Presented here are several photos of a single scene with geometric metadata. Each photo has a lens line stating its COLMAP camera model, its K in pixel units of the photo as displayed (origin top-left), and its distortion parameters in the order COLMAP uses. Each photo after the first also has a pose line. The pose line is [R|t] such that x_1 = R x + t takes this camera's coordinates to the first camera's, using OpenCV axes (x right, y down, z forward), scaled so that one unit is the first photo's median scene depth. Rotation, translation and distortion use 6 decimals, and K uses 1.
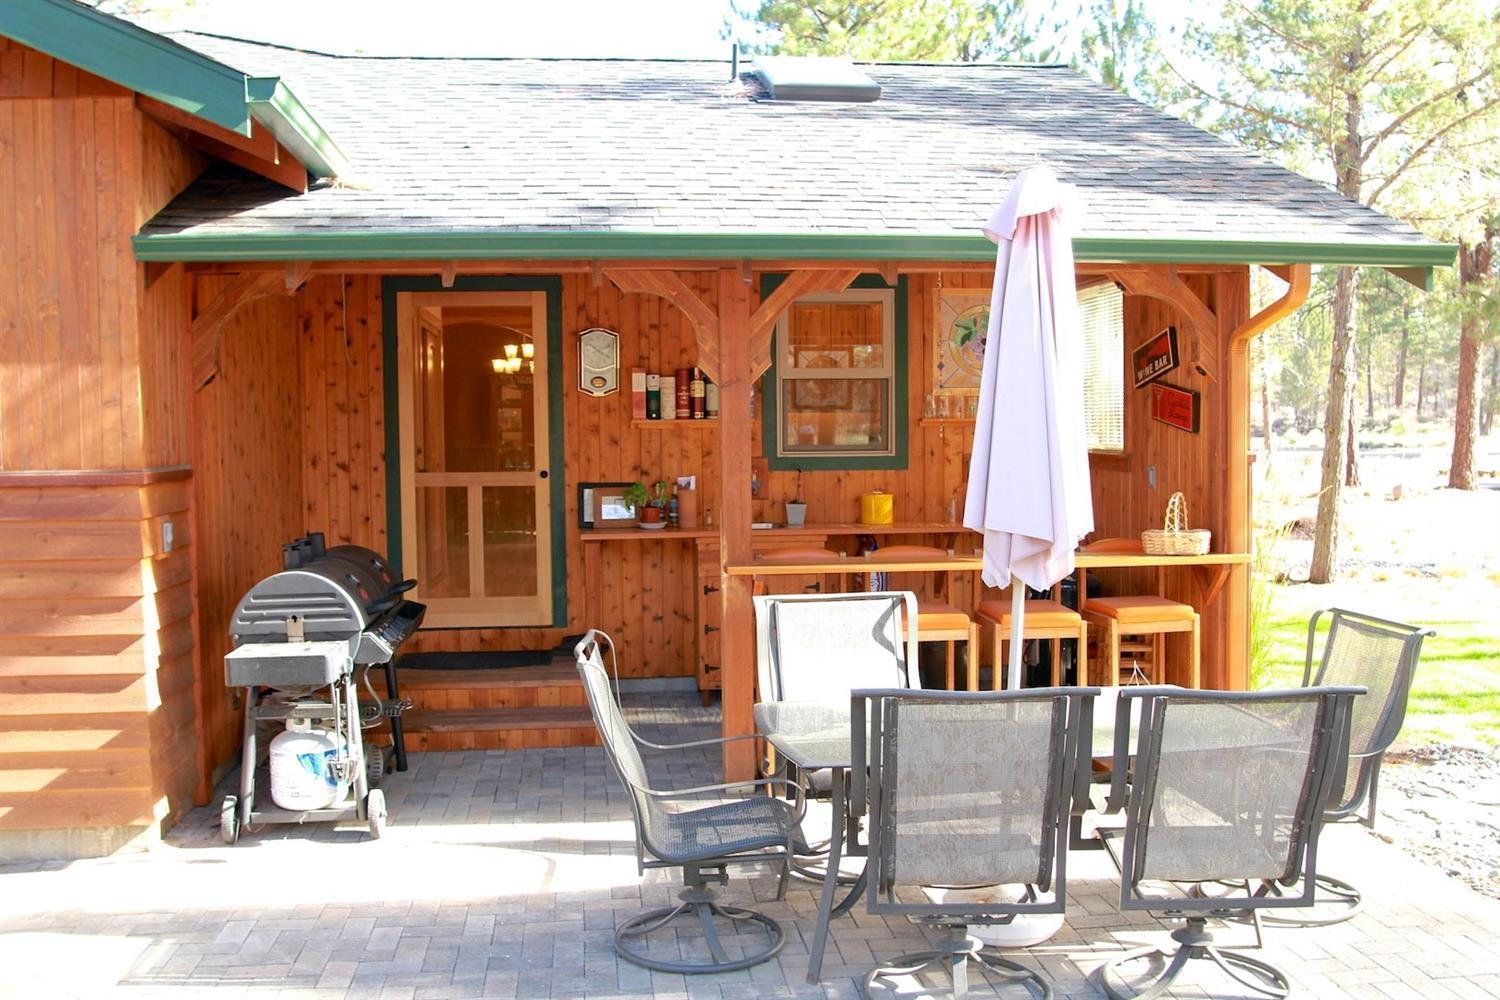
lens RADIAL K [[1385.9, 0, 743.9], [0, 1385.9, 494.7], [0, 0, 1]] dist [-0.068988, 0.000000]
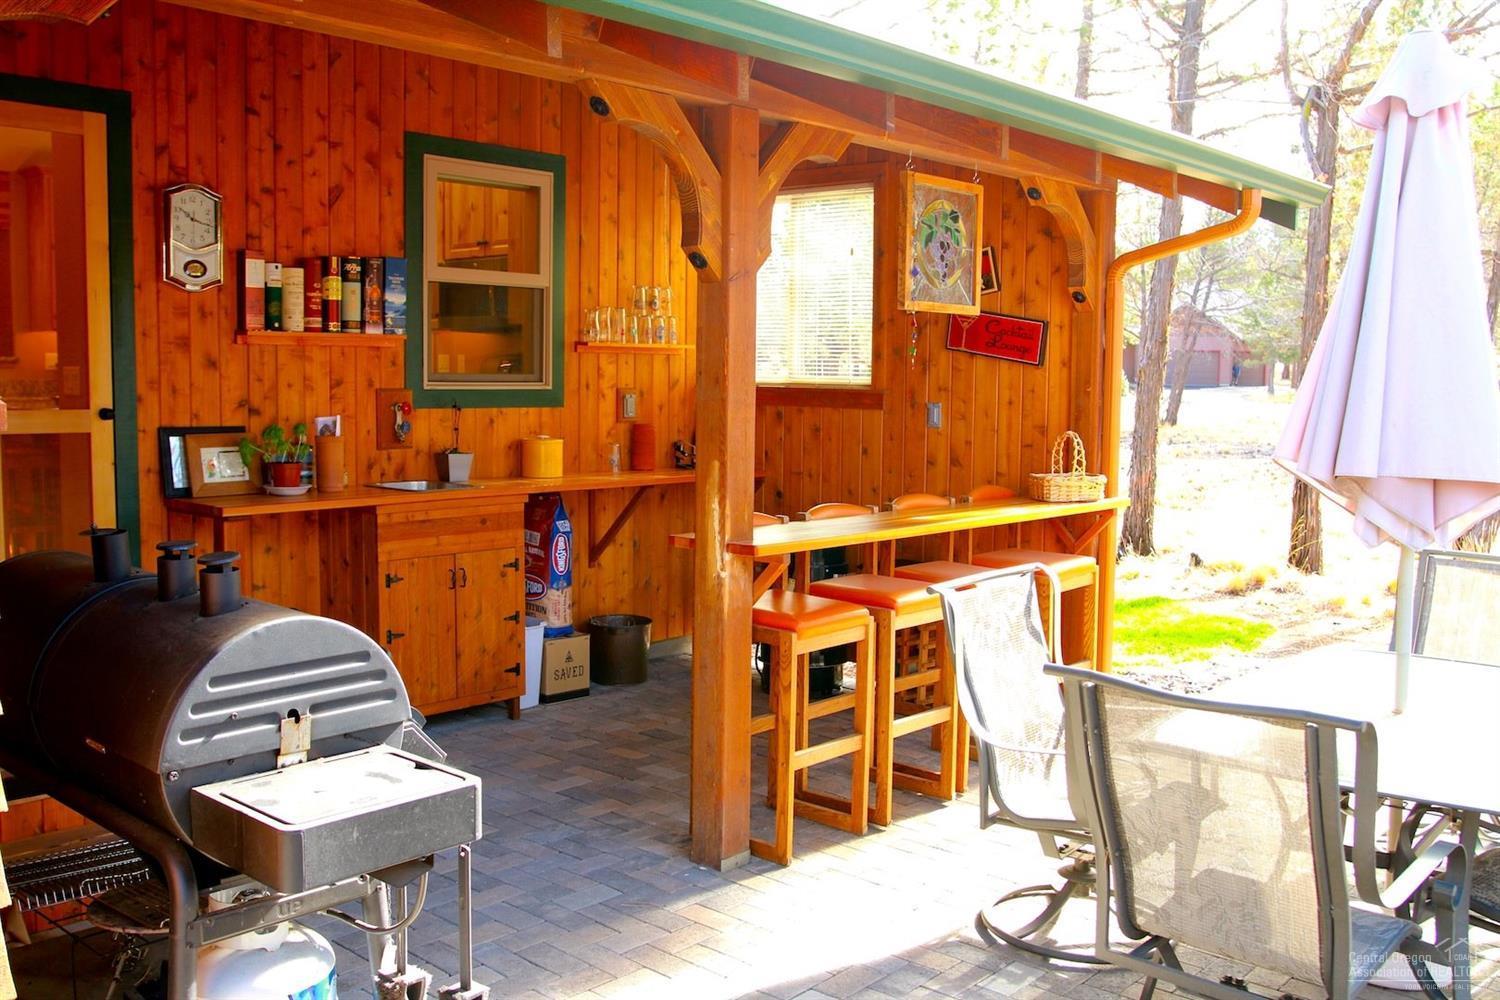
lens RADIAL K [[1385.9, 0, 751.0], [0, 1385.9, 503.5], [0, 0, 1]] dist [-0.068988, 0.000000]
pose [[0.745835, -0.043236, 0.664726, -0.335232], [0.011257, 0.998567, 0.052319, -0.003397], [-0.666035, -0.031538, 0.745253, 0.353258]]
